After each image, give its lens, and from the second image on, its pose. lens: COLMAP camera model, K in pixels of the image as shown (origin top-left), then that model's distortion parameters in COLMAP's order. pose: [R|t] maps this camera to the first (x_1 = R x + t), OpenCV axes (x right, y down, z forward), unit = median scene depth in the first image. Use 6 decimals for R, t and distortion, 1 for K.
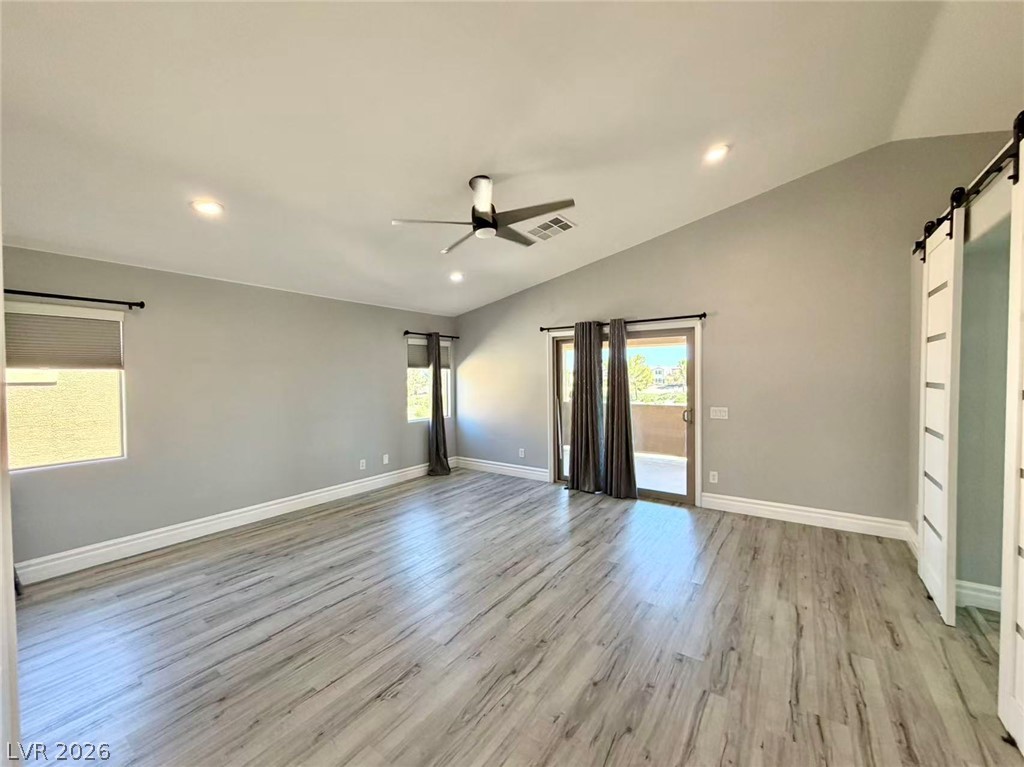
lens RADIAL K [[410.0, 0, 508.4], [0, 410.0, 383.3], [0, 0, 1]] dist [0.000332, -0.000752]
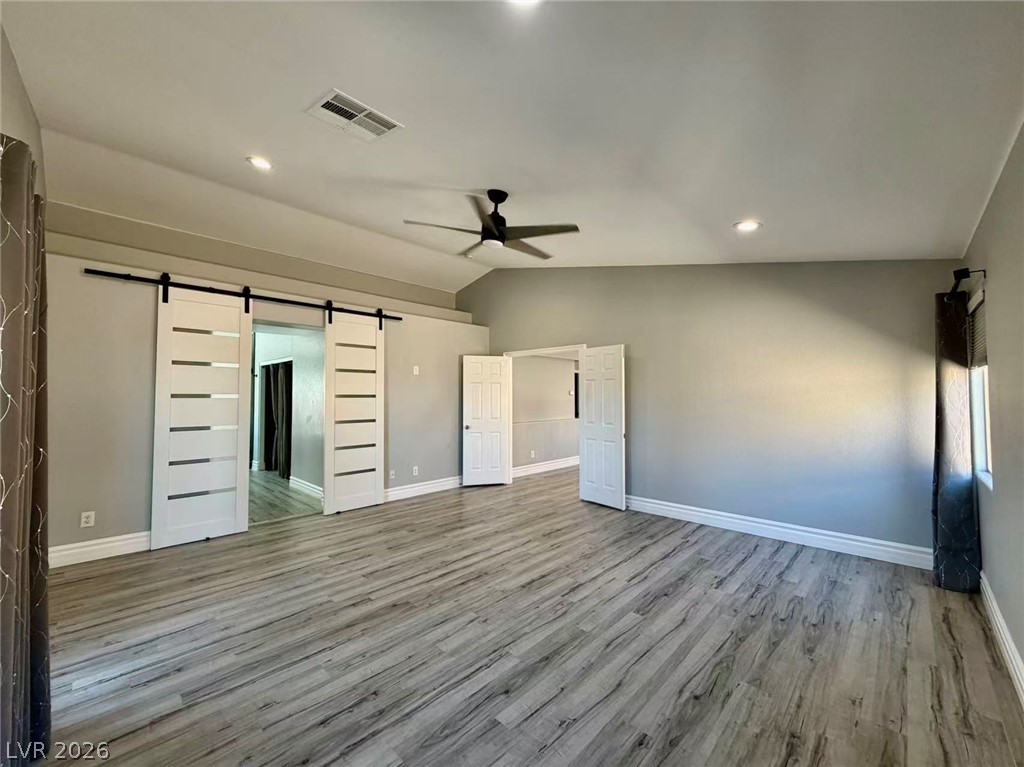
lens RADIAL K [[410.0, 0, 512.6], [0, 410.0, 385.1], [0, 0, 1]] dist [0.000332, -0.000752]
pose [[-0.989568, 0.013925, 0.143395, -0.250376], [0.012925, 0.999885, -0.007905, -0.004036], [-0.143489, -0.005969, -0.989634, 2.050691]]
